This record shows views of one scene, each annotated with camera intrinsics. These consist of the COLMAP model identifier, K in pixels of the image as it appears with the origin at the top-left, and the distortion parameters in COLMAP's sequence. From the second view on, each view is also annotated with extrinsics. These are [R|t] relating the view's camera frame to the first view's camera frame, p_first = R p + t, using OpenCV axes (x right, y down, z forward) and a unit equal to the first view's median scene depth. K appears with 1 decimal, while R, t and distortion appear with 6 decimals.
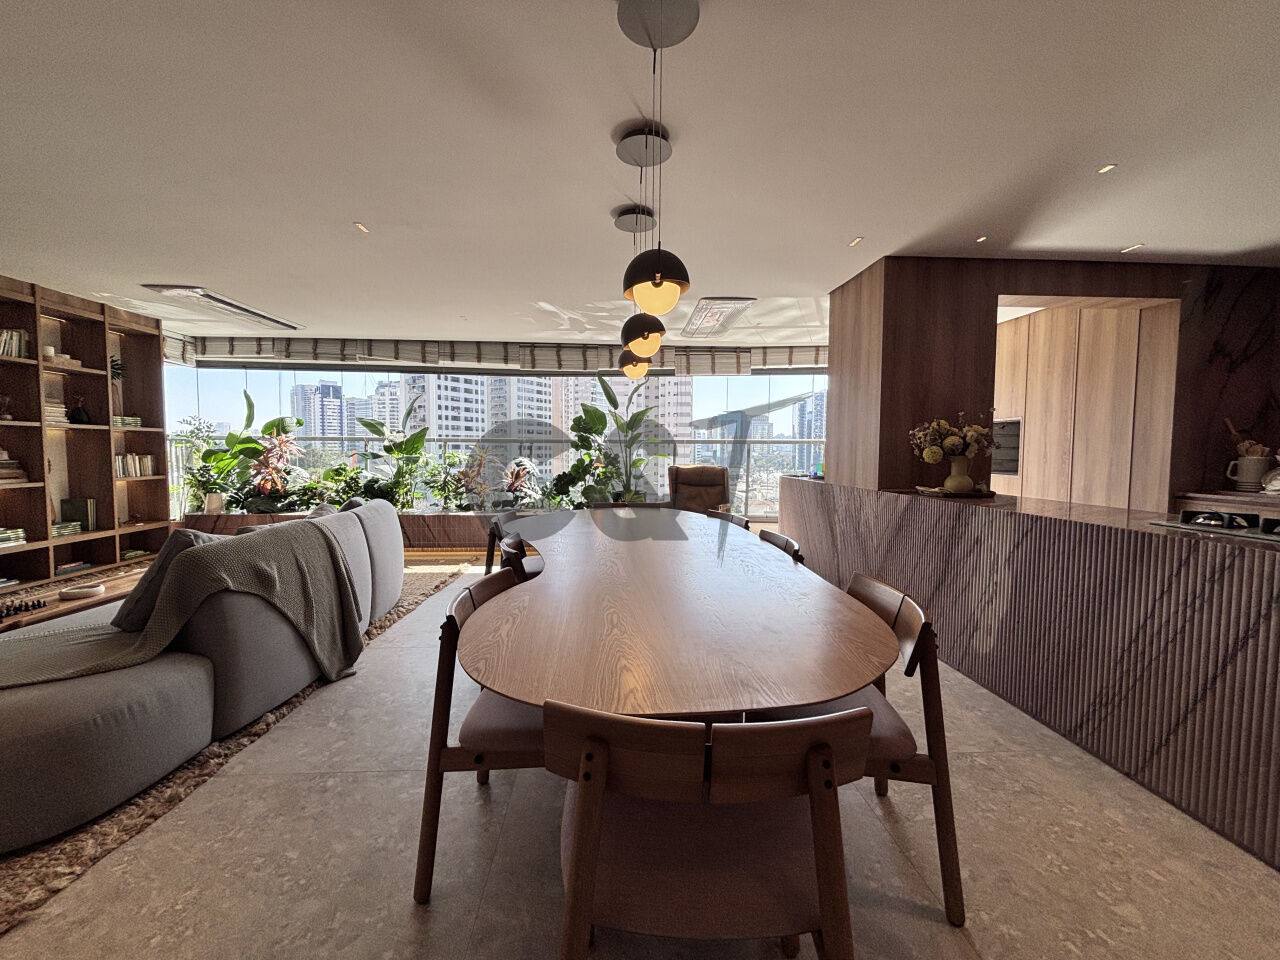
lens RADIAL K [[514.4, 0, 640.0], [0, 514.4, 480.0], [0, 0, 1]] dist [-0.001873, -0.000340]
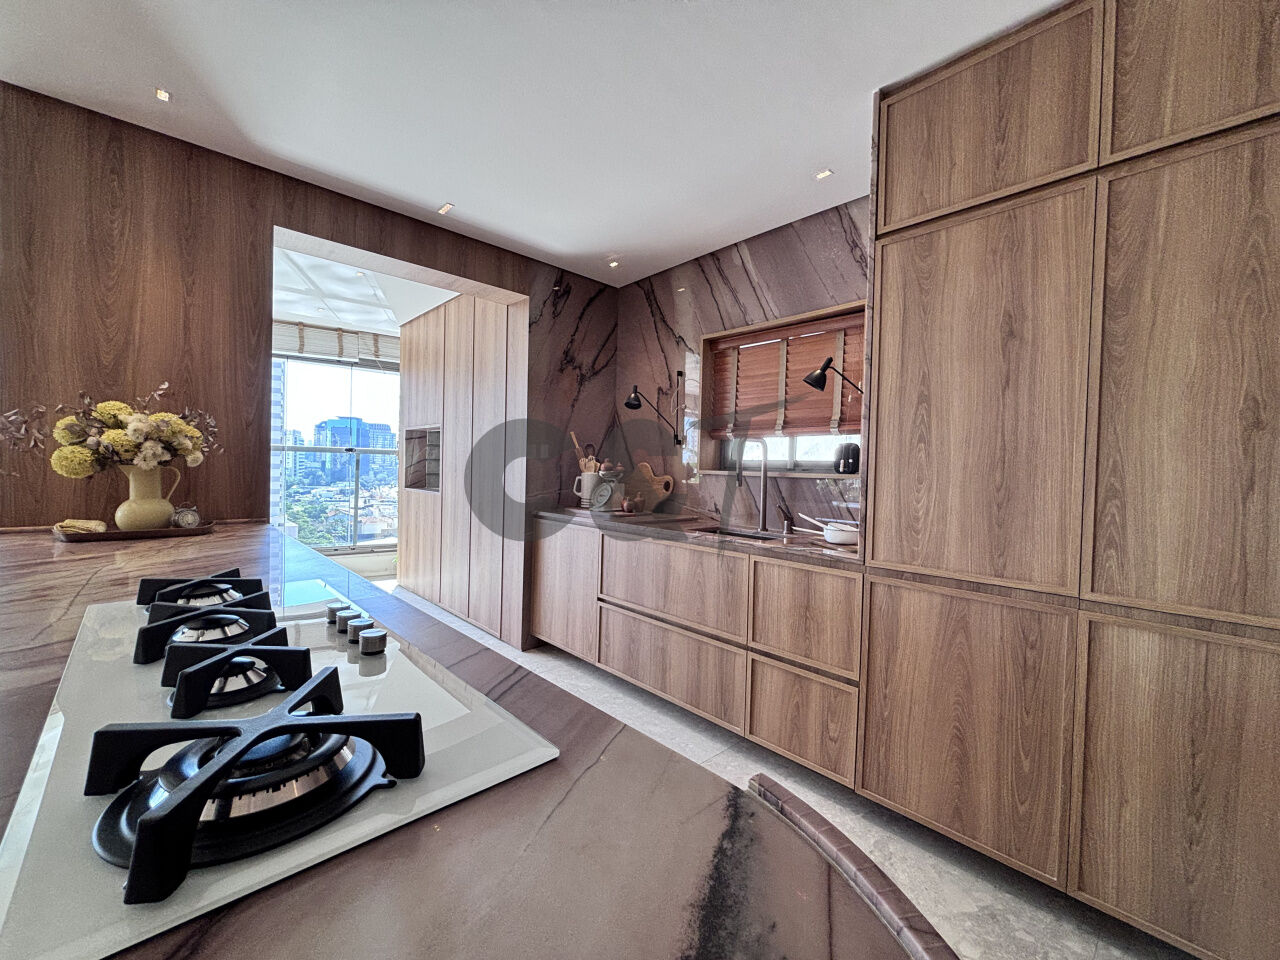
lens RADIAL K [[516.5, 0, 640.7], [0, 516.5, 476.4], [0, 0, 1]] dist [-0.003286, -0.000501]
pose [[0.770372, 0.006774, 0.637559, 0.616214], [0.014604, 0.999494, -0.028265, -0.008352], [-0.637428, 0.031085, 0.769883, 0.183322]]
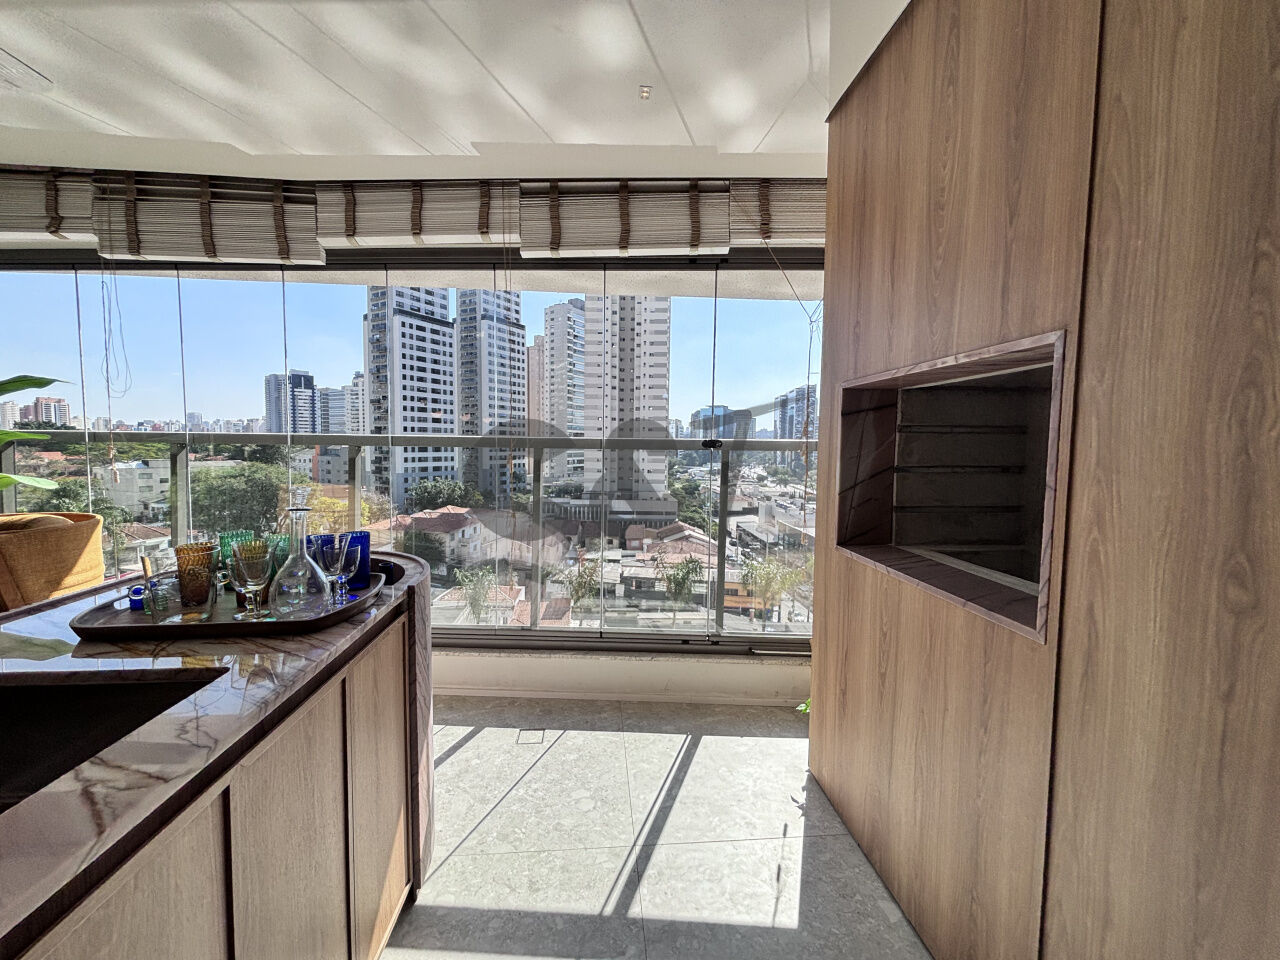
lens RADIAL K [[516.5, 0, 640.7], [0, 516.5, 476.4], [0, 0, 1]] dist [-0.003286, -0.000501]
pose [[0.999501, 0.004941, 0.031198, 0.790472], [-0.005081, 0.999977, 0.004414, -0.092189], [-0.031176, -0.004570, 0.999503, 1.106060]]
